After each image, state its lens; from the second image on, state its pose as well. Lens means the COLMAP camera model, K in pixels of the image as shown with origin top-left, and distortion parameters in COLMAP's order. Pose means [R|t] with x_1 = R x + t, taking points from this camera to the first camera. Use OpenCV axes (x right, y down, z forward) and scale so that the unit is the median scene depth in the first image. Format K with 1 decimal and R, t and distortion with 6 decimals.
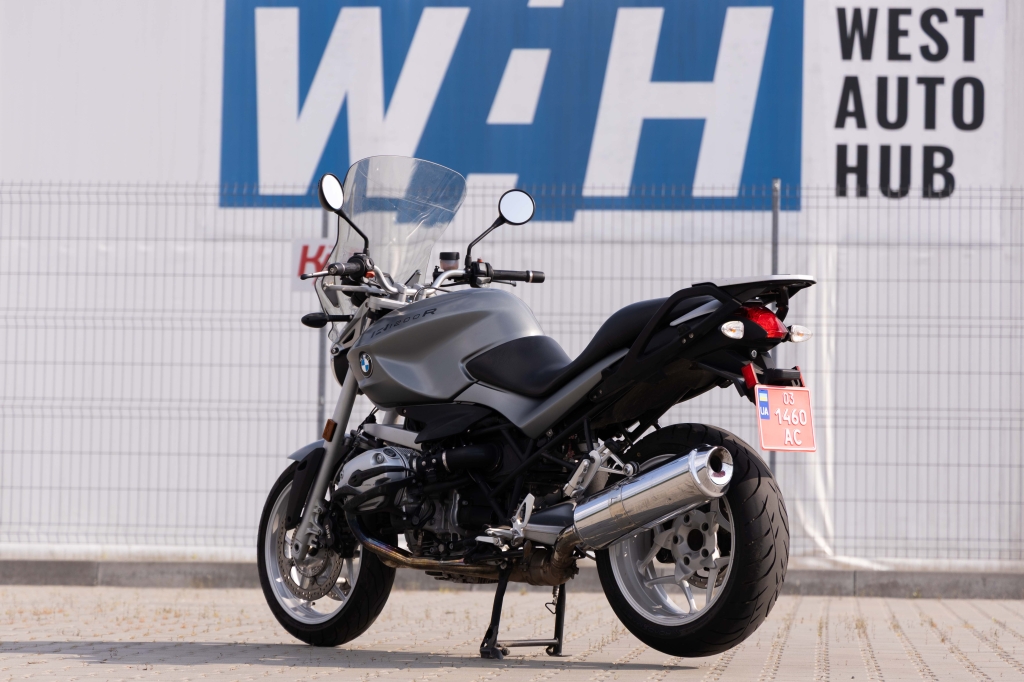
lens RADIAL K [[3135.5, 0, 510.5], [0, 3135.5, 341.8], [0, 0, 1]] dist [-0.323666, 0.000000]
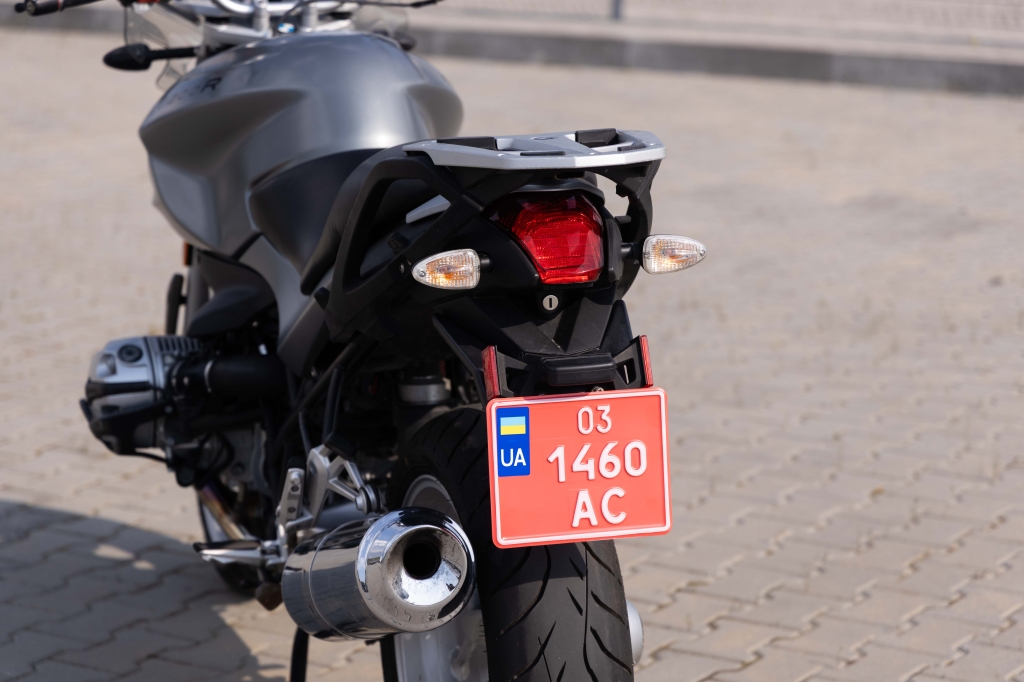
lens RADIAL K [[2898.9, 0, 512.2], [0, 2898.9, 342.1], [0, 0, 1]] dist [0.065369, 0.000000]
pose [[0.865230, 0.089228, -0.493372, 0.277952], [0.056234, 0.960557, 0.272337, -0.103842], [0.498212, -0.263378, 0.826085, 0.655271]]
